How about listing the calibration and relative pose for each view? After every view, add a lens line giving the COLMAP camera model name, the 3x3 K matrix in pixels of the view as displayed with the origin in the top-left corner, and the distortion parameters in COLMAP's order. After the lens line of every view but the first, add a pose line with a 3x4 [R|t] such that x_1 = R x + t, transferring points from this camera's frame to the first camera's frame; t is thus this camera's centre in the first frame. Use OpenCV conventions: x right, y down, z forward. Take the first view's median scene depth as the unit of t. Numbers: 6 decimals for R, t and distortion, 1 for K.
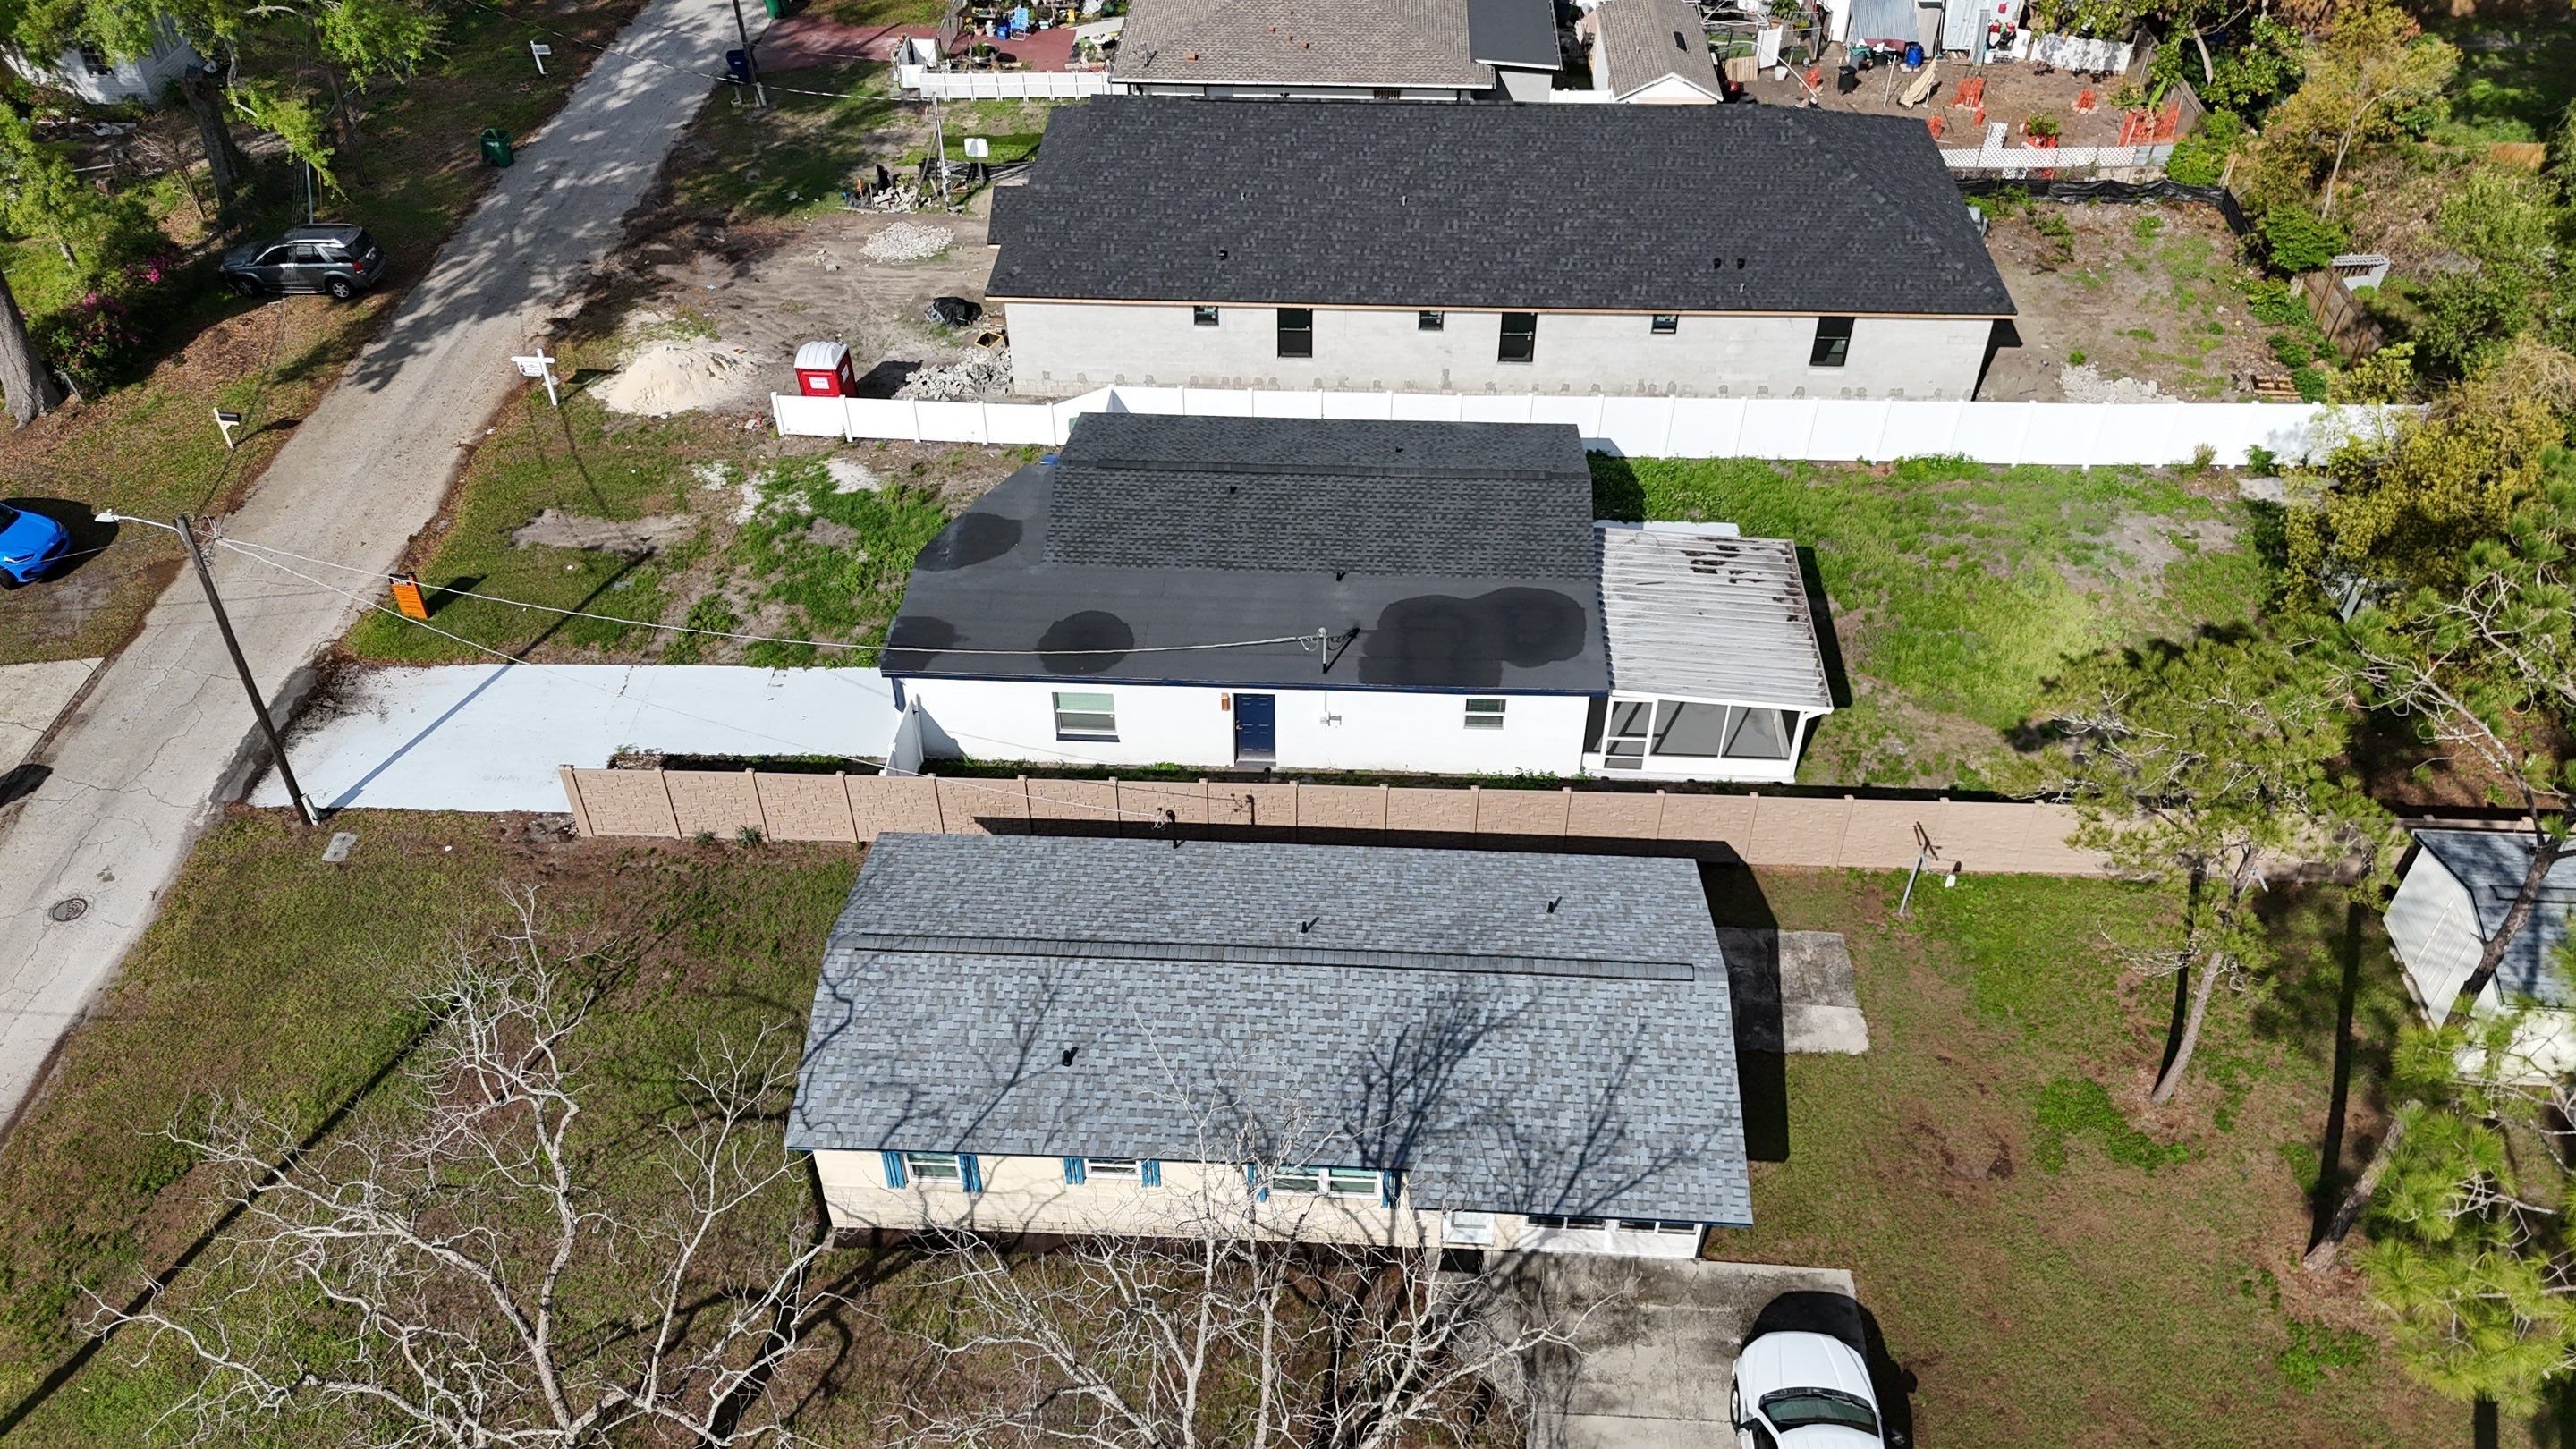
lens RADIAL K [[1905.3, 0, 1288.4], [0, 1905.3, 712.8], [0, 0, 1]] dist [0.065039, -0.068768]
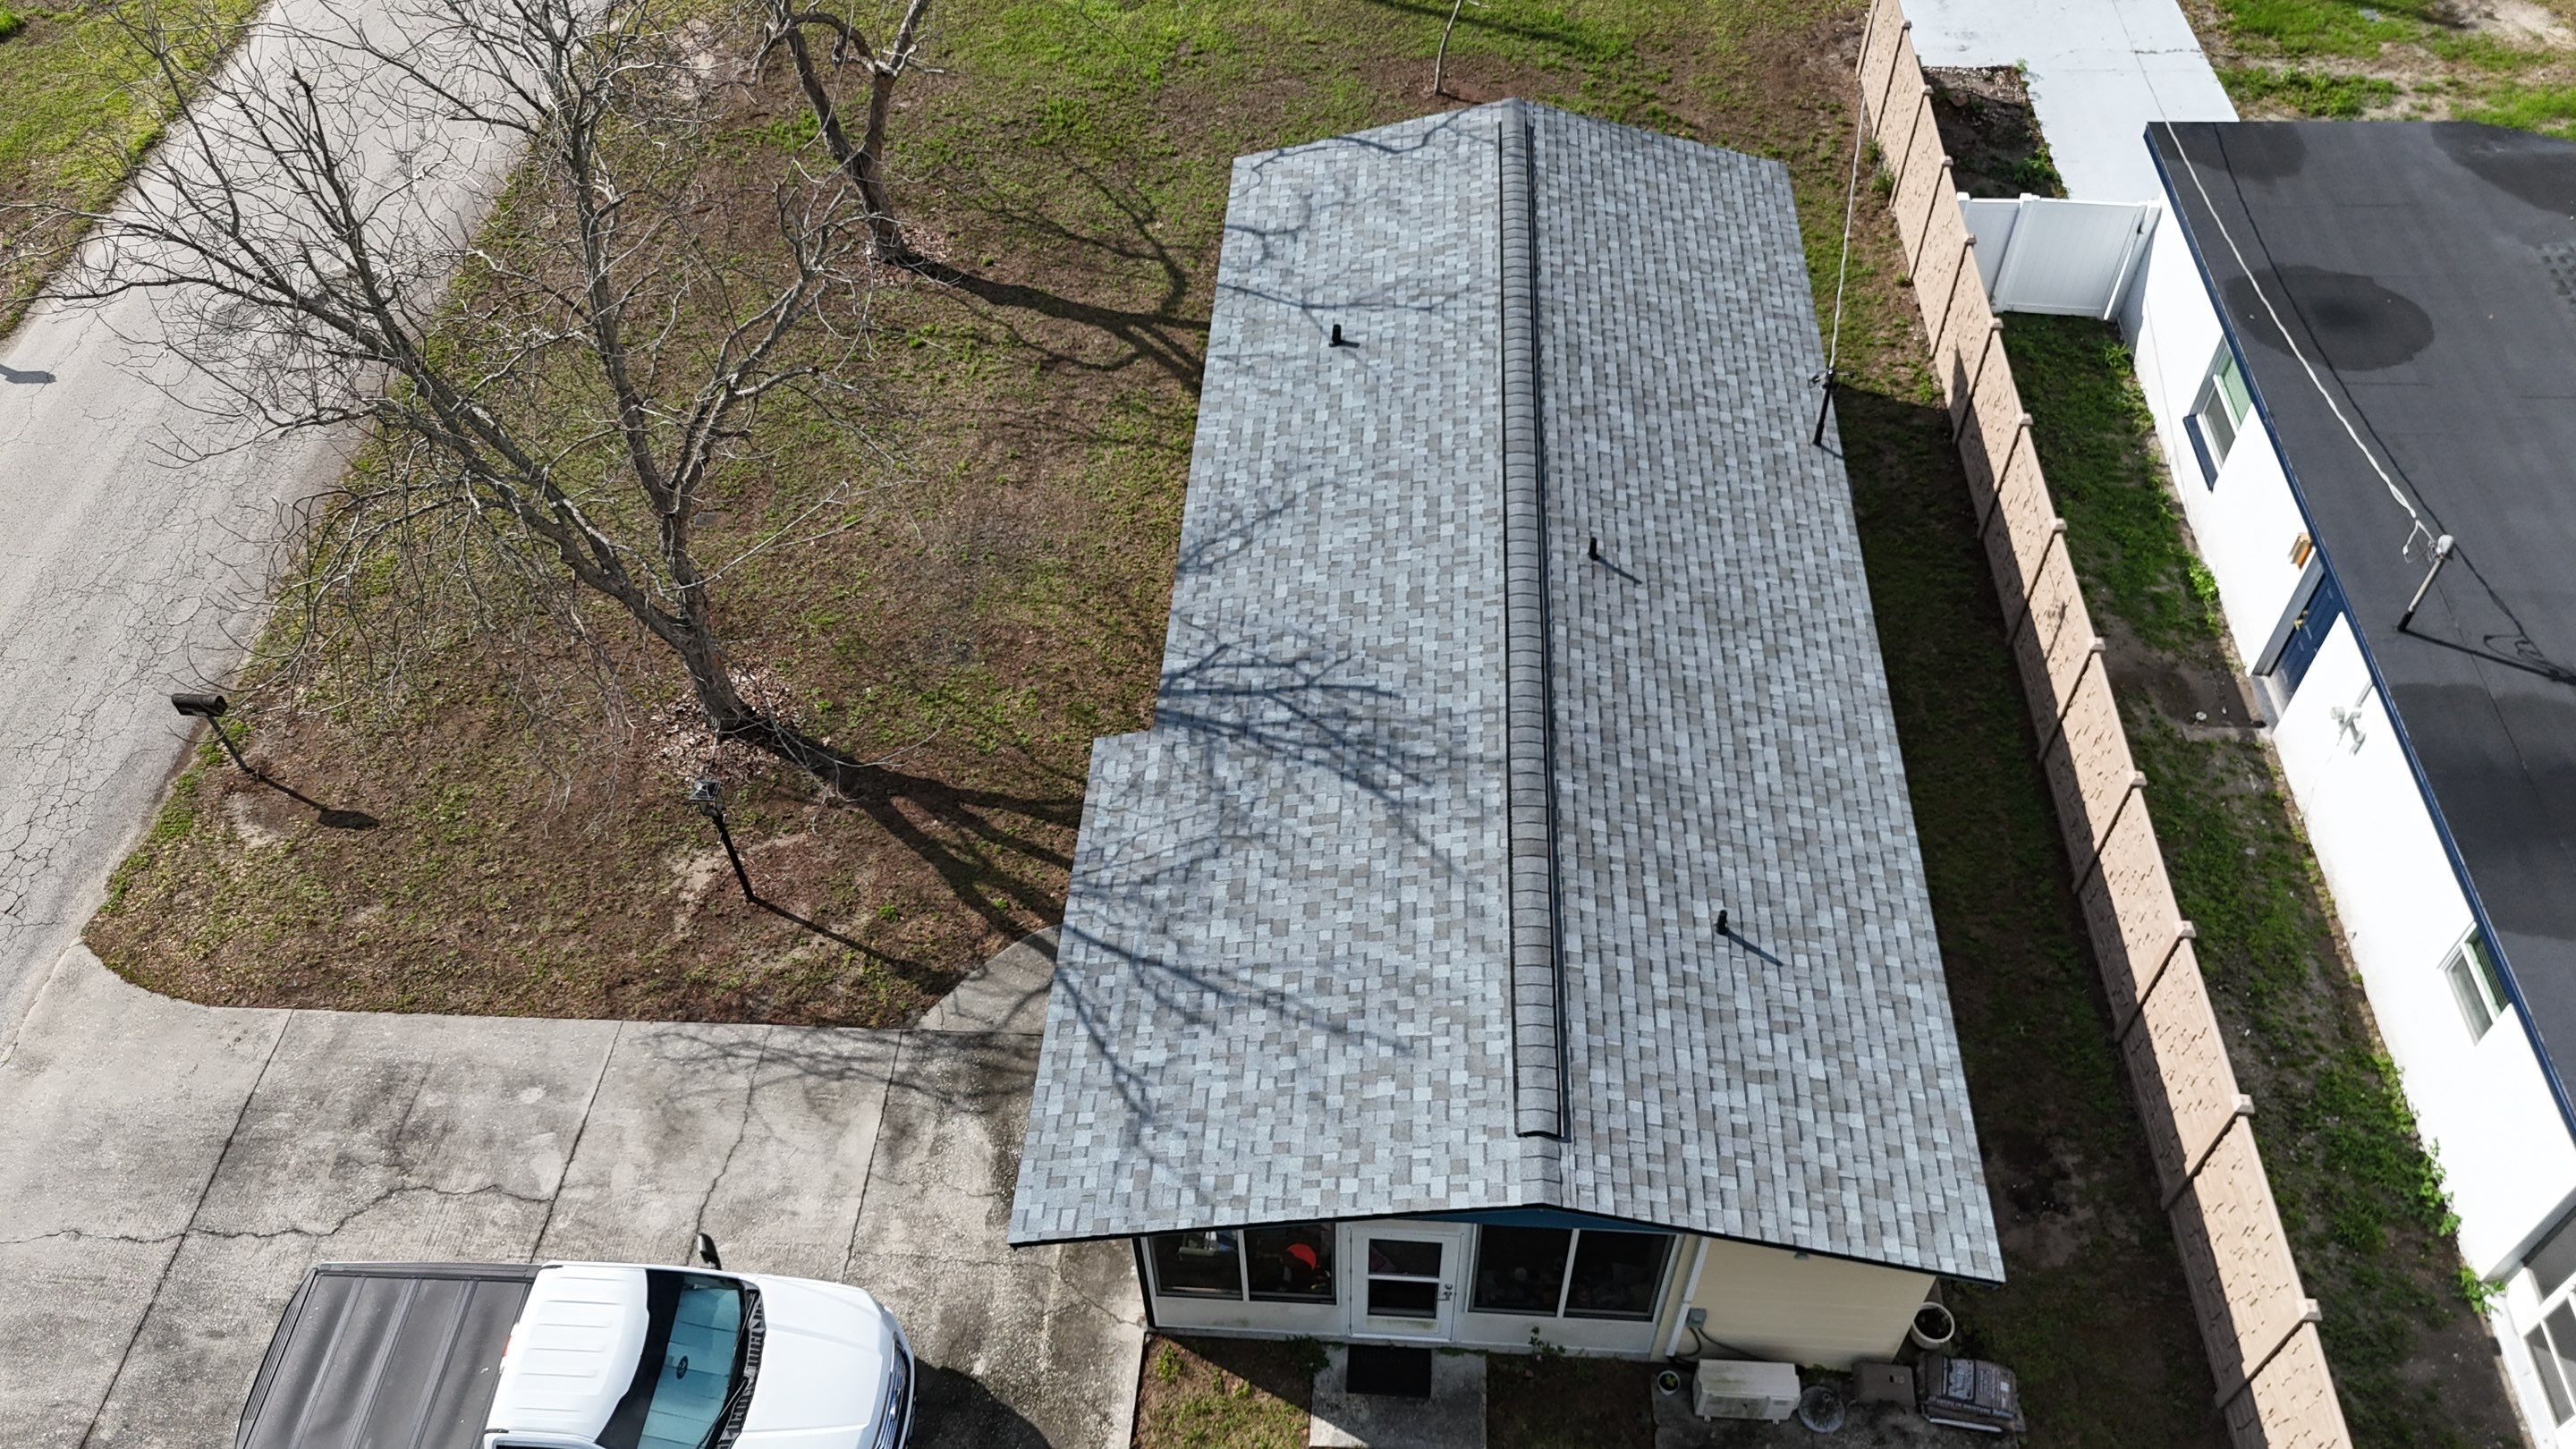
lens RADIAL K [[1905.3, 0, 1276.5], [0, 1905.3, 707.3], [0, 0, 1]] dist [0.065039, -0.068768]
pose [[-0.017325, 0.748466, -0.662947, 0.434713], [-0.633606, 0.504699, 0.586363, -0.142066], [0.773462, 0.430206, 0.465489, 0.691385]]
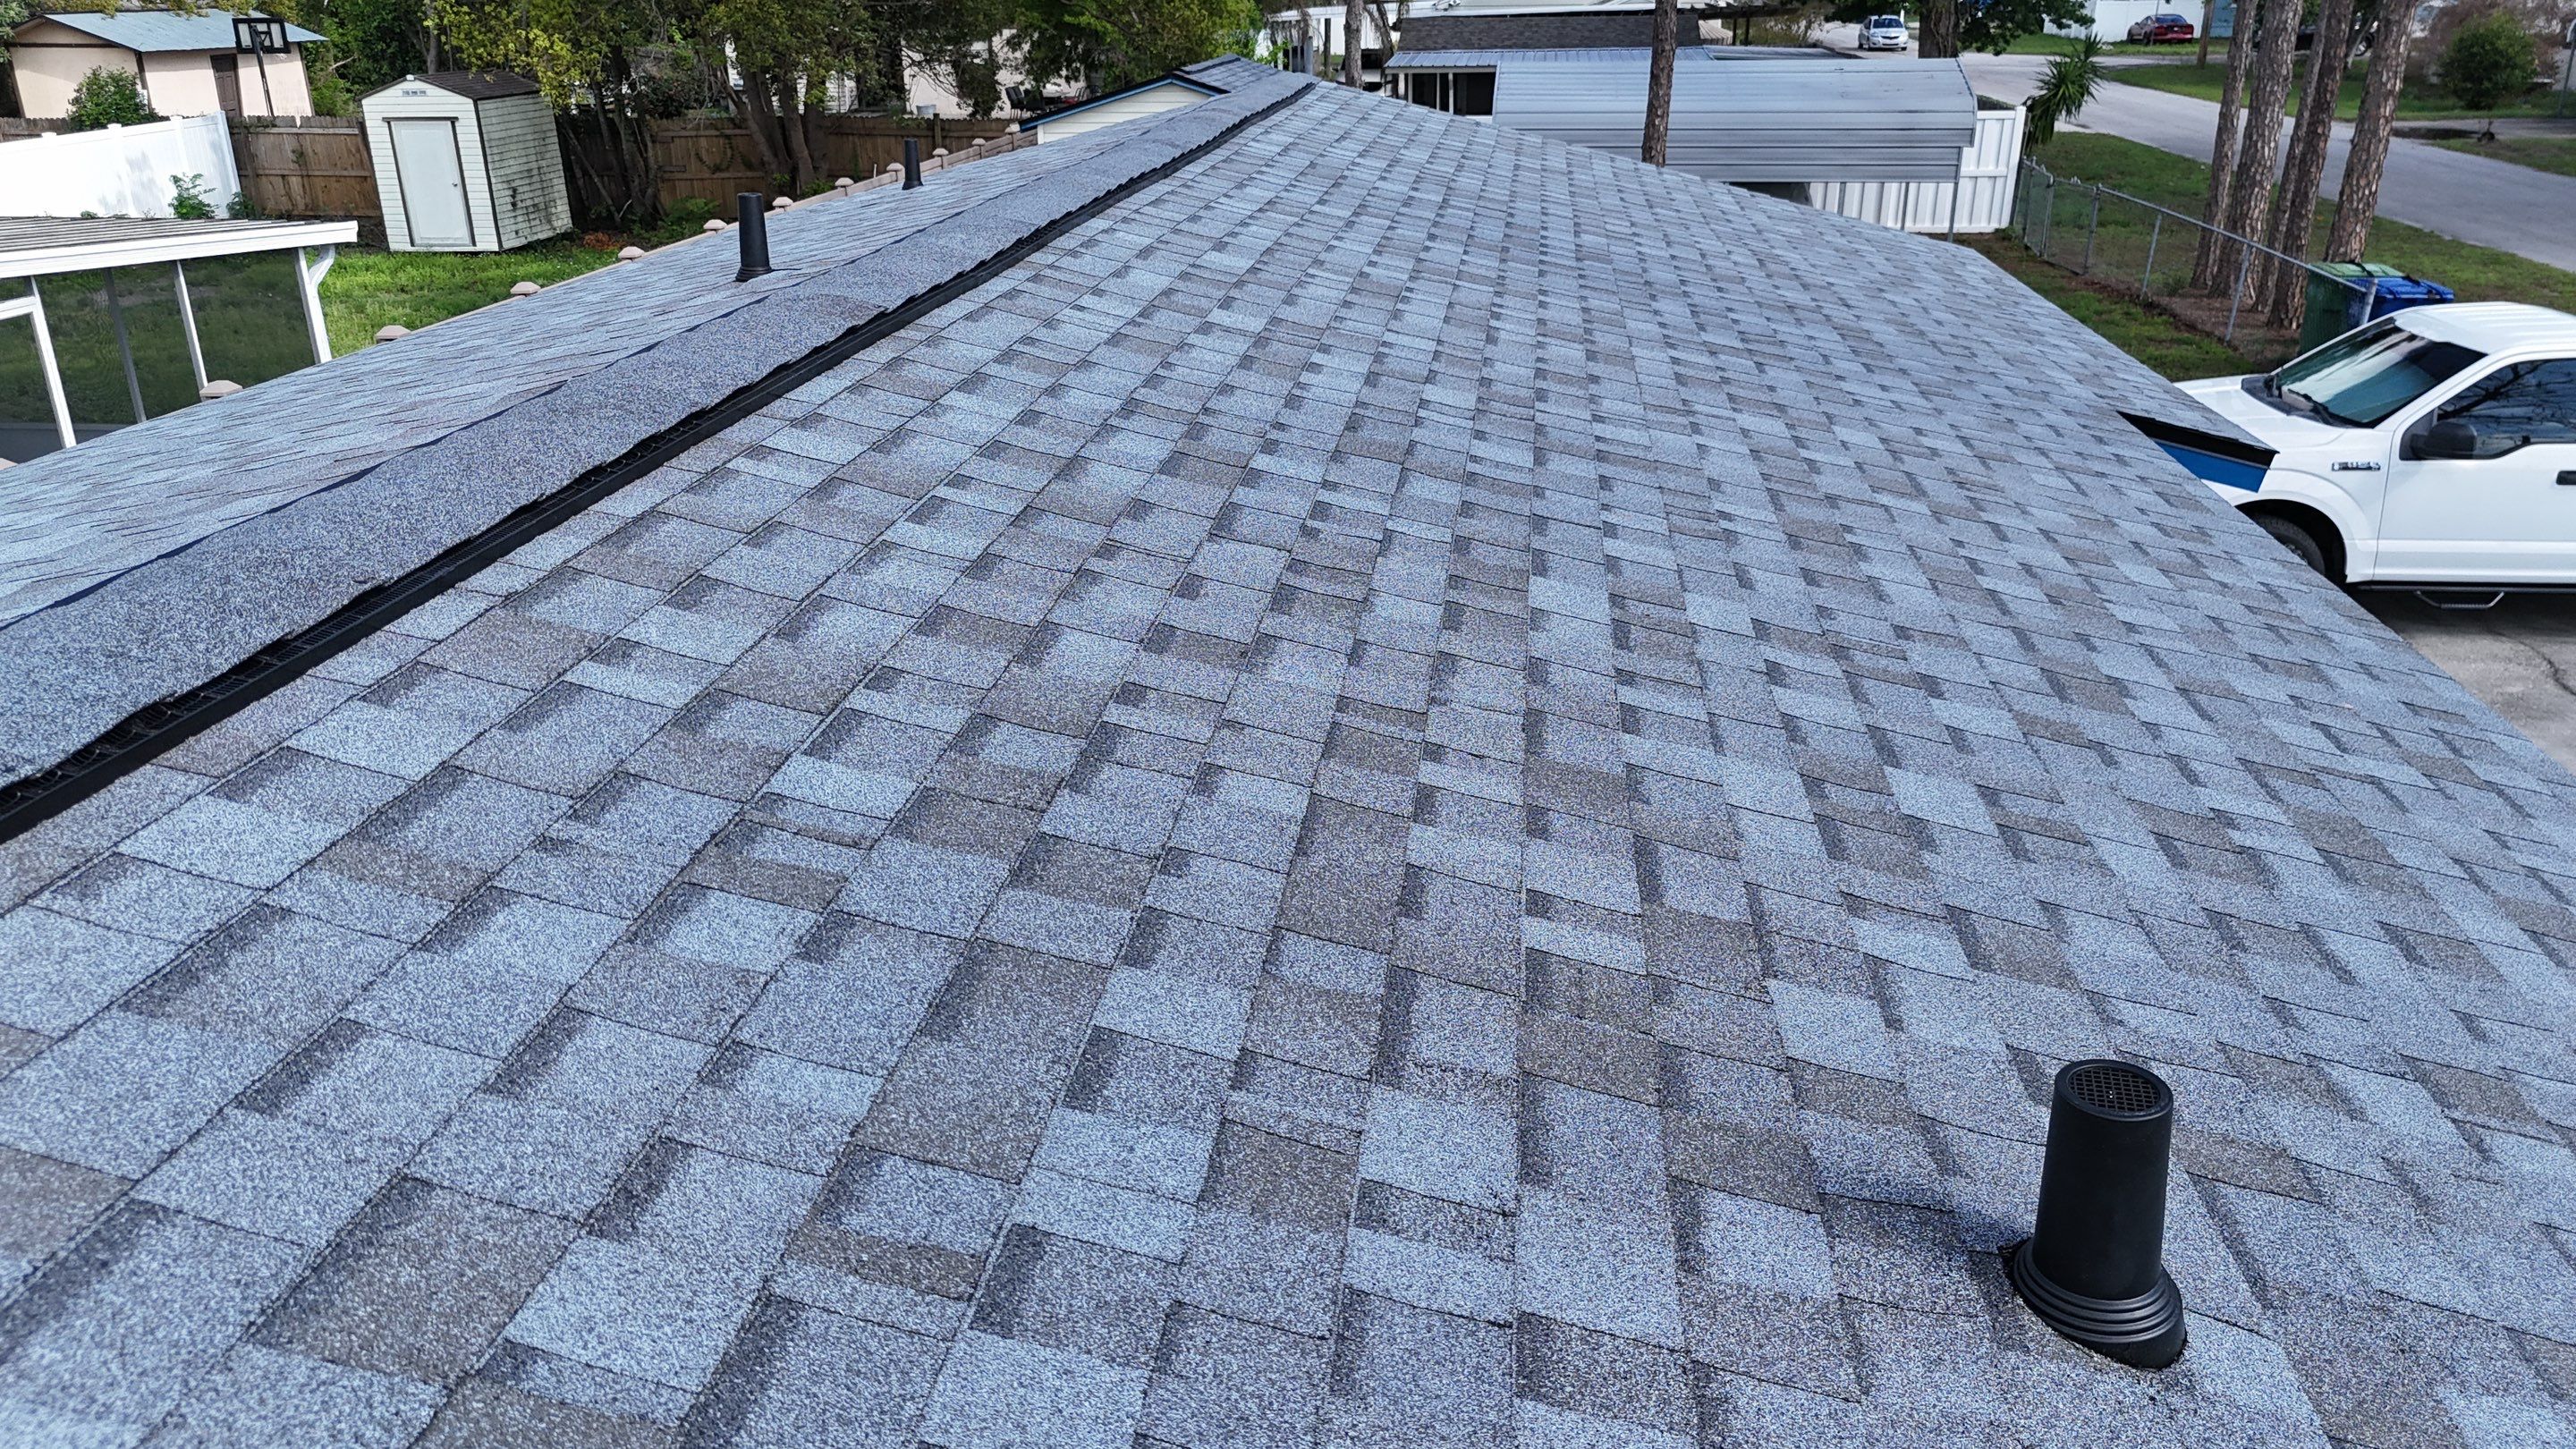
lens RADIAL K [[1905.3, 0, 1288.0], [0, 1905.3, 726.4], [0, 0, 1]] dist [0.065039, -0.068768]
pose [[0.075083, -0.371806, 0.925269, -0.158213], [0.662182, 0.712356, 0.232516, 0.137186], [-0.745572, 0.595239, 0.299689, 0.958805]]
